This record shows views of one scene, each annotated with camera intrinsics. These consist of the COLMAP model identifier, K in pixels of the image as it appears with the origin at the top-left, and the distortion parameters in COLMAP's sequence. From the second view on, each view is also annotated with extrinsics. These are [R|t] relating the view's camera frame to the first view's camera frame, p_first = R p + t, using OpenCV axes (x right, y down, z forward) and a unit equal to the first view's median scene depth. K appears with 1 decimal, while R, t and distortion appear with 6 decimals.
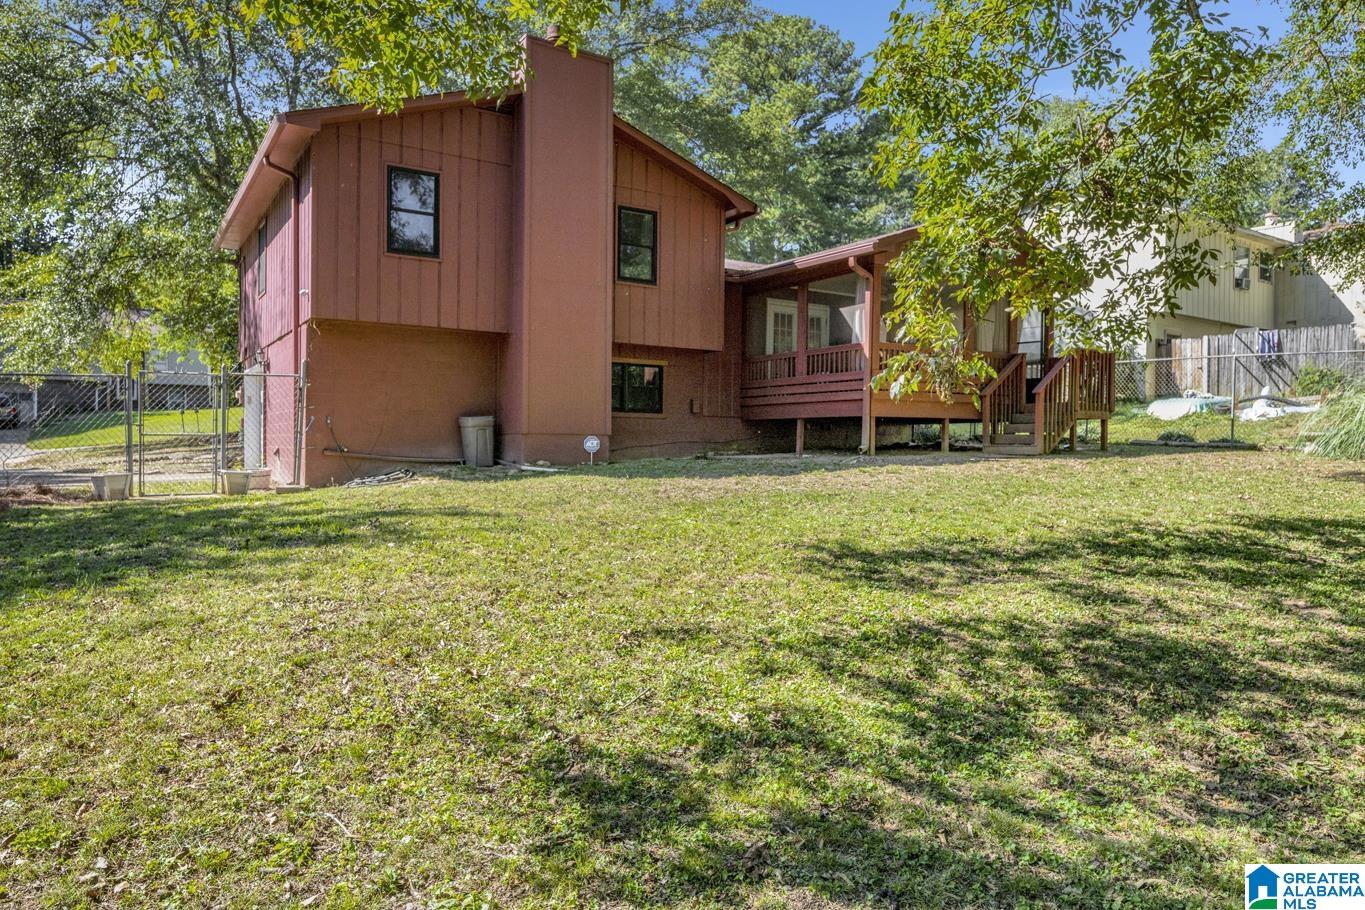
lens RADIAL K [[883.4, 0, 682.6], [0, 883.4, 455.7], [0, 0, 1]] dist [0.007071, 0.000495]
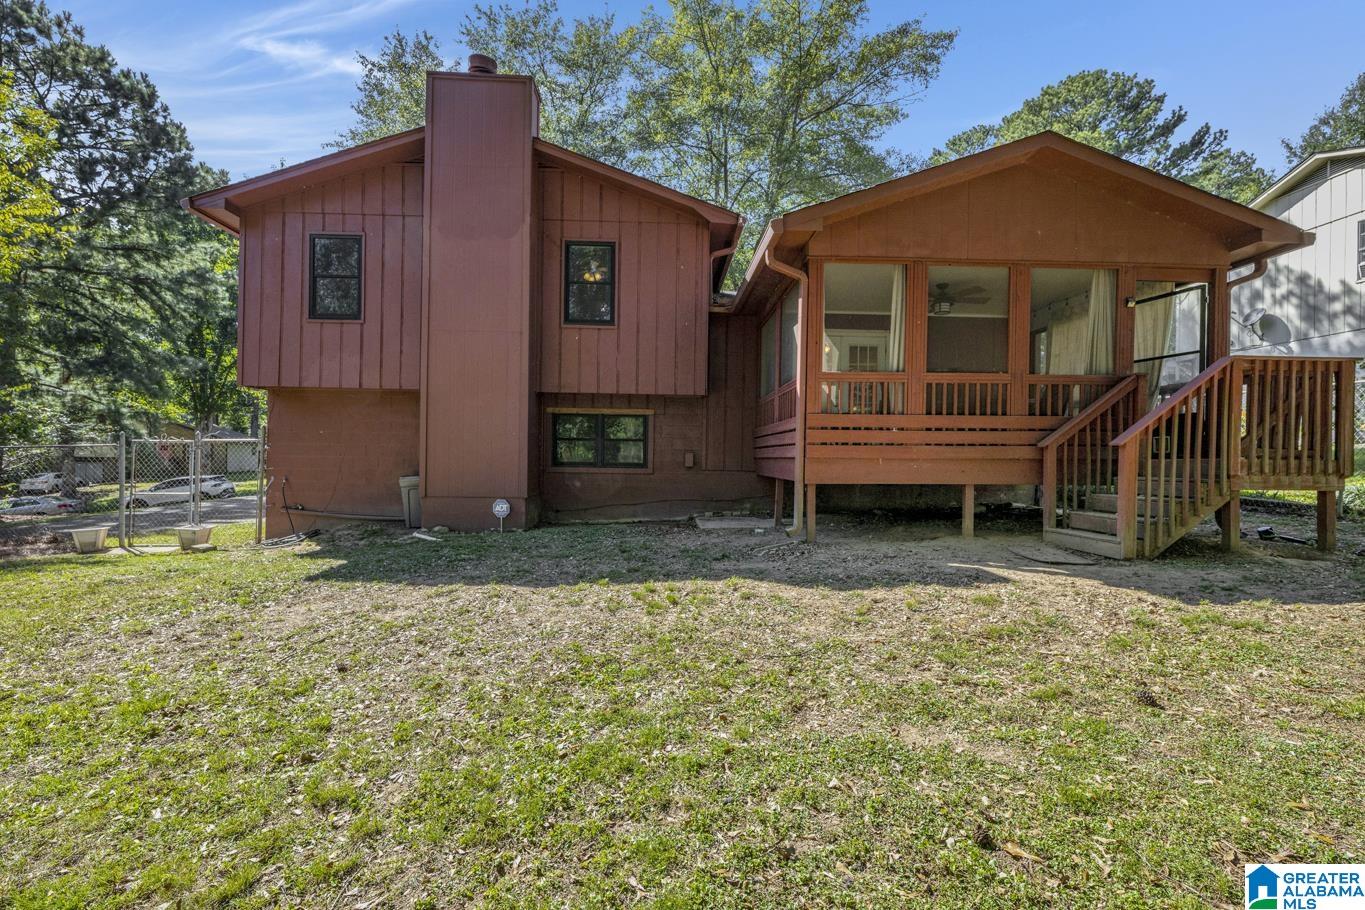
lens RADIAL K [[628.7, 0, 681.3], [0, 628.7, 455.5], [0, 0, 1]] dist [-0.001977, -0.000026]
pose [[0.865610, -0.004276, -0.500701, 0.352200], [-0.011413, 0.999535, -0.028266, -0.047649], [0.500589, 0.030182, 0.865159, 0.511084]]
